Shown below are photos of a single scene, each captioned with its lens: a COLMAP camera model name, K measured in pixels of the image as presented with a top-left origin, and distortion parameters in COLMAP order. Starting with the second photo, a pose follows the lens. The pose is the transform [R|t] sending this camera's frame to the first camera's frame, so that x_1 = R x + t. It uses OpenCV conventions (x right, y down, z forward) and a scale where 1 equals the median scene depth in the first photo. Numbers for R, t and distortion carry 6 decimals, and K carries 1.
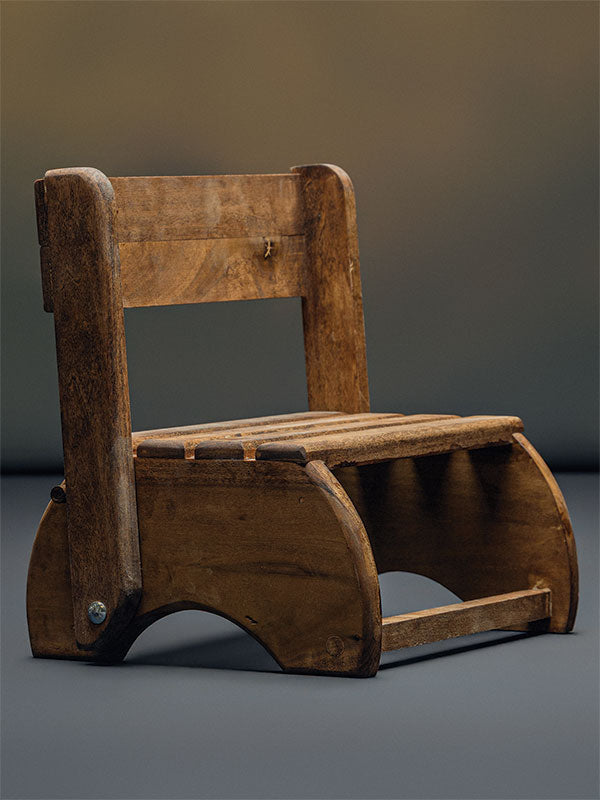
lens RADIAL K [[4171.7, 0, 243.0], [0, 4171.7, 399.8], [0, 0, 1]] dist [-0.126293, 0.146246]
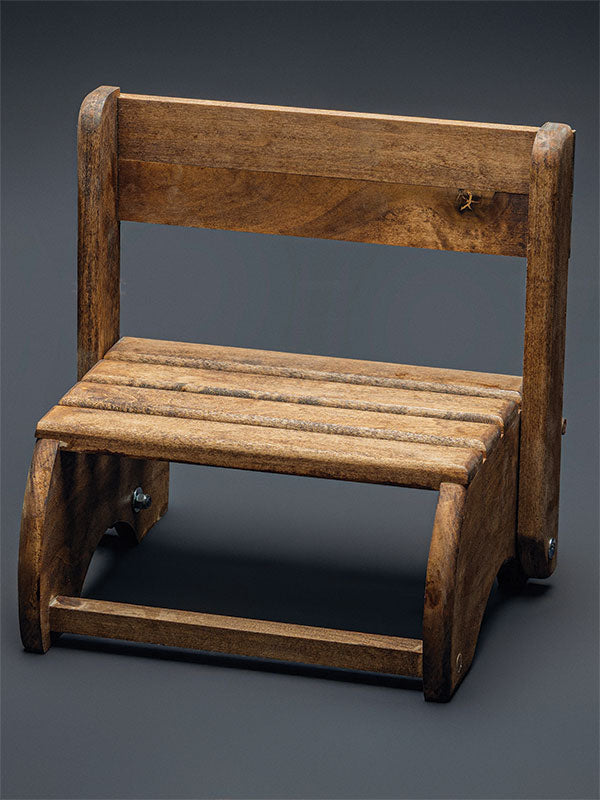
lens RADIAL K [[4171.7, 0, 243.0], [0, 4171.7, 399.8], [0, 0, 1]] dist [-0.126293, 0.146246]
pose [[0.242866, 0.362715, -0.899697, 0.934181], [-0.046847, 0.930768, 0.362596, -0.363434], [0.968928, -0.045914, 0.243044, 0.776824]]
